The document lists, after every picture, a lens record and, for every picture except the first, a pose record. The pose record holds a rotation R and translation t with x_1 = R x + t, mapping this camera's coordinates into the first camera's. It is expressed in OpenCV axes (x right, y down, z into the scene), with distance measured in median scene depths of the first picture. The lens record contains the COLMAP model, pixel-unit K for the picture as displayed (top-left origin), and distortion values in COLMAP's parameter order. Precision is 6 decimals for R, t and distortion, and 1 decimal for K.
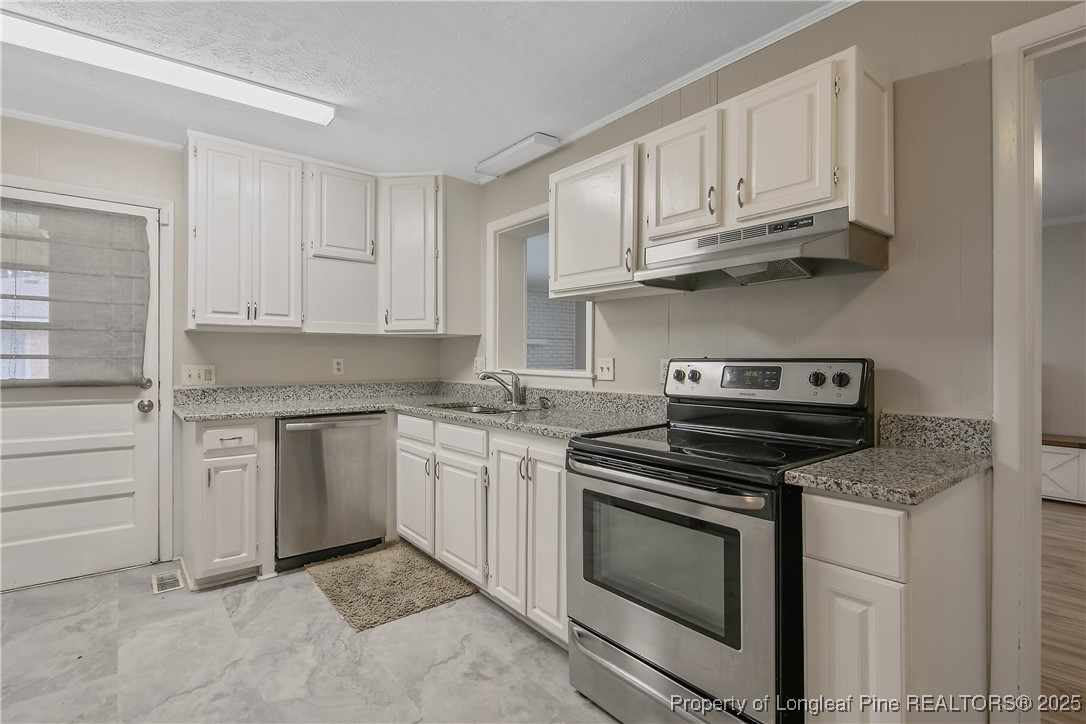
lens RADIAL K [[529.1, 0, 548.4], [0, 529.1, 360.1], [0, 0, 1]] dist [-0.000420, -0.002198]
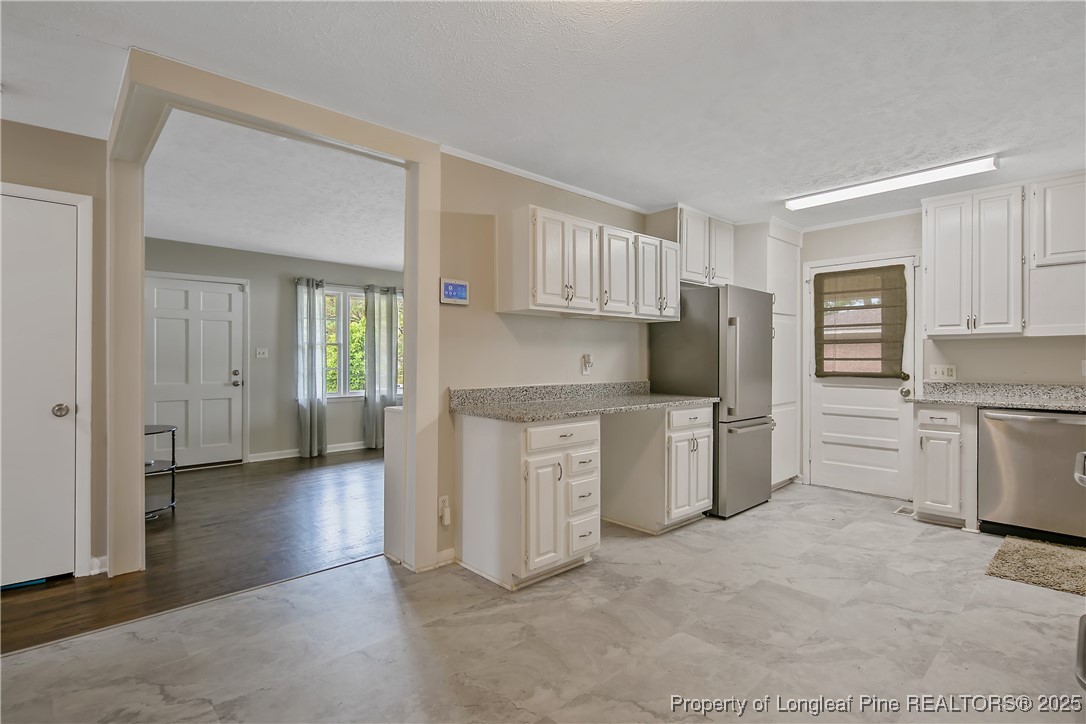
lens RADIAL K [[529.1, 0, 548.4], [0, 529.1, 360.1], [0, 0, 1]] dist [-0.000420, -0.002198]
pose [[0.095735, -0.001943, -0.995405, 0.623243], [-0.000366, 0.999998, -0.001988, 0.000488], [0.995407, 0.000554, 0.095734, -0.132938]]
